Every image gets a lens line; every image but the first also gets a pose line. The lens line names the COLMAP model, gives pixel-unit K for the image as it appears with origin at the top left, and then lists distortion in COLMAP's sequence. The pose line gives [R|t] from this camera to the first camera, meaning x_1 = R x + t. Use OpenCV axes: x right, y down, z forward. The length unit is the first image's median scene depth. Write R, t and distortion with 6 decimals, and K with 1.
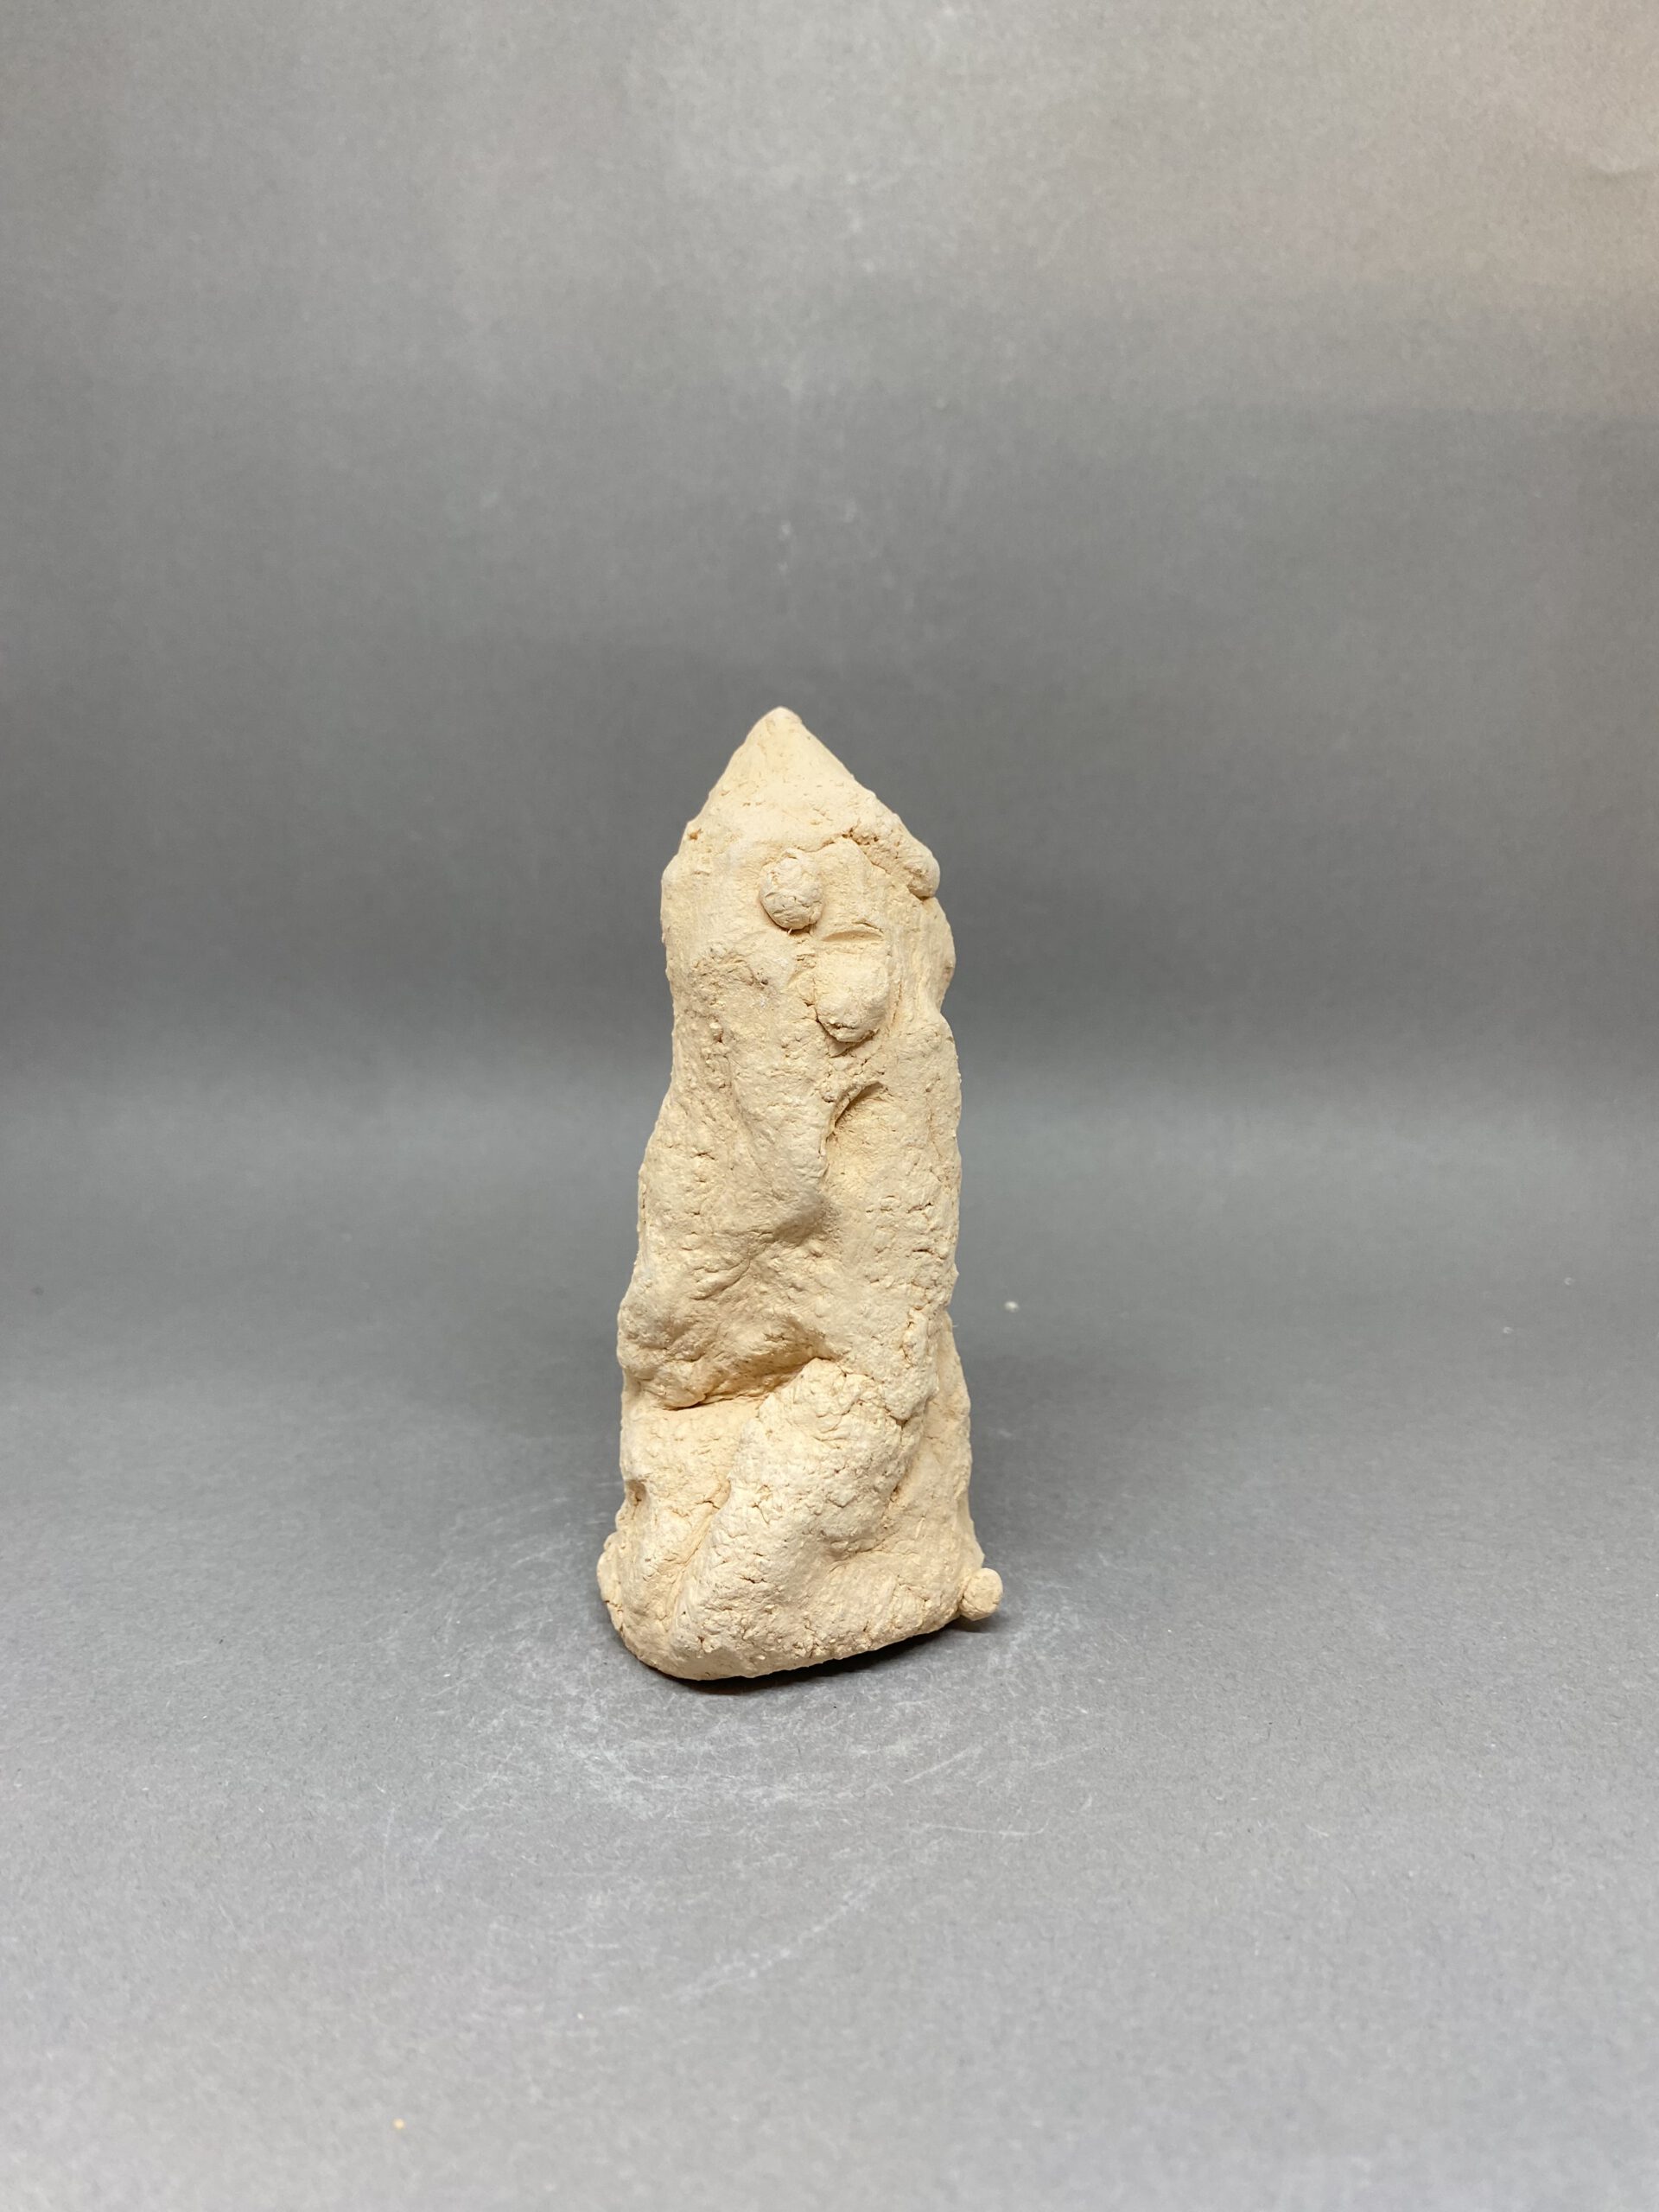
lens RADIAL K [[1482.9, 0, 863.4], [0, 1482.9, 1104.2], [0, 0, 1]] dist [-0.042280, 0.016667]
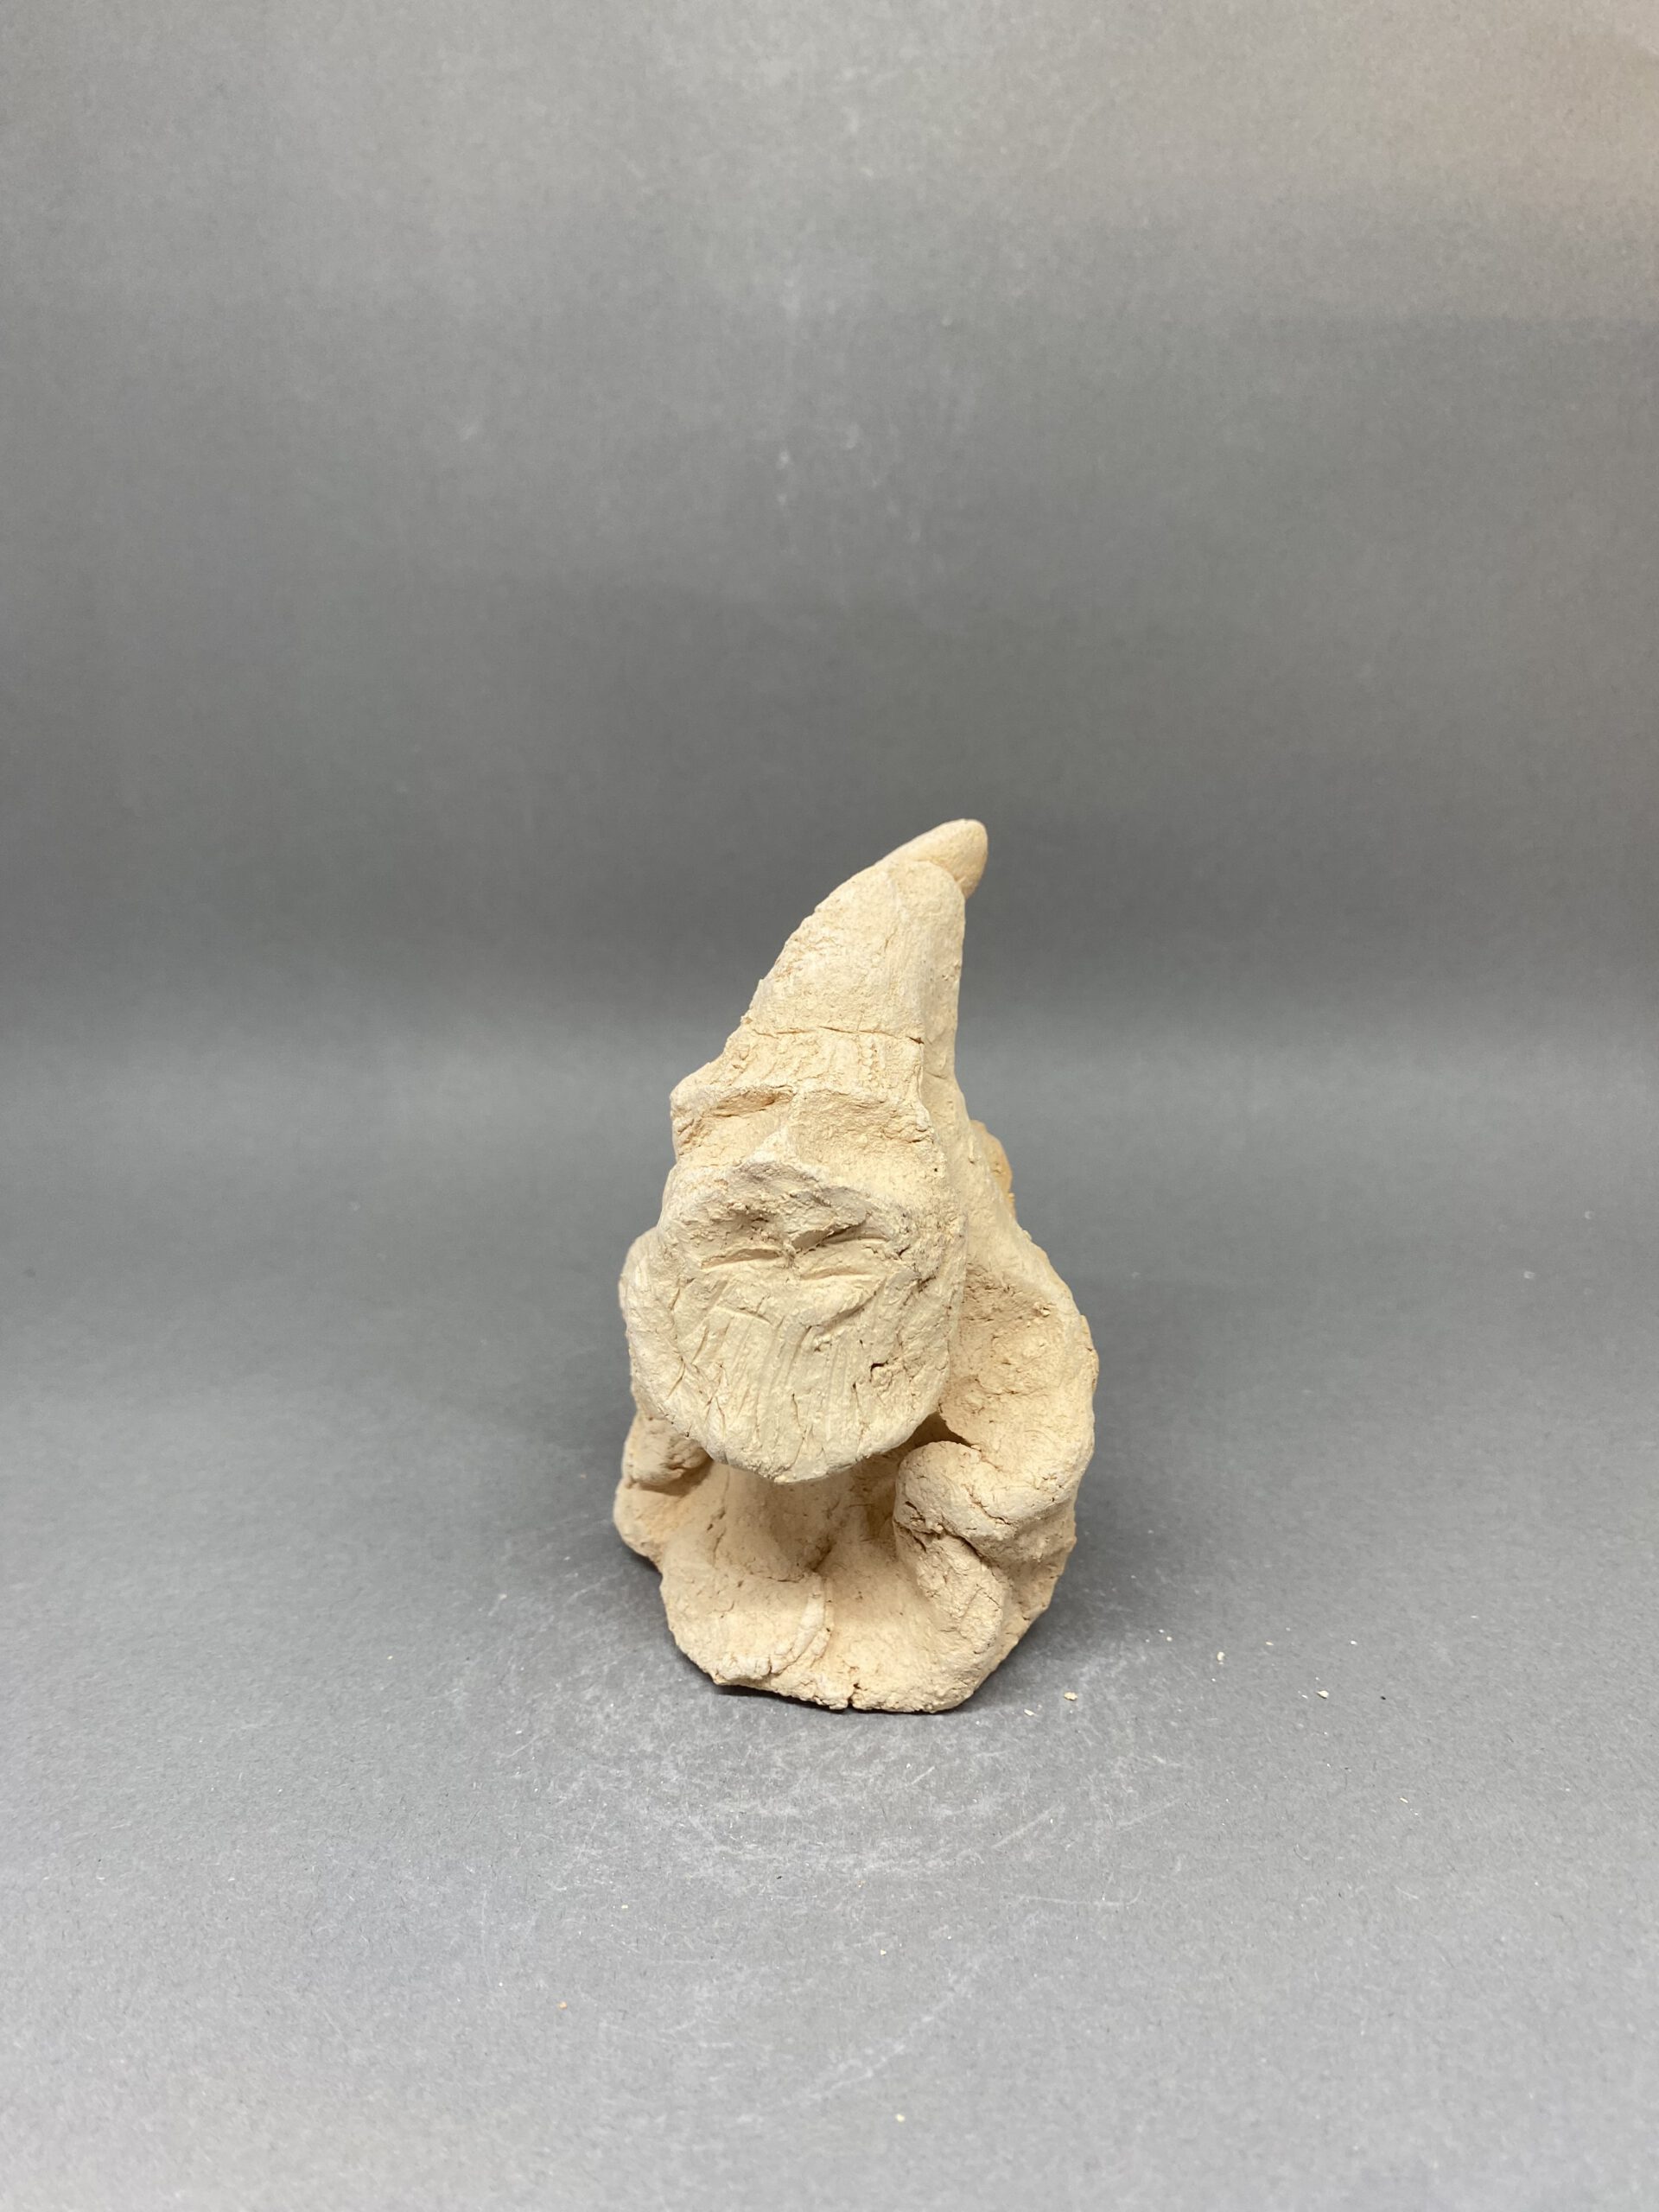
lens RADIAL K [[1482.9, 0, 849.7], [0, 1482.9, 1102.8], [0, 0, 1]] dist [-0.042280, 0.016667]
pose [[0.999521, -0.022494, 0.021263, -0.088063], [0.020409, 0.995394, 0.093668, -0.154356], [-0.023272, -0.093189, 0.995376, 0.054908]]
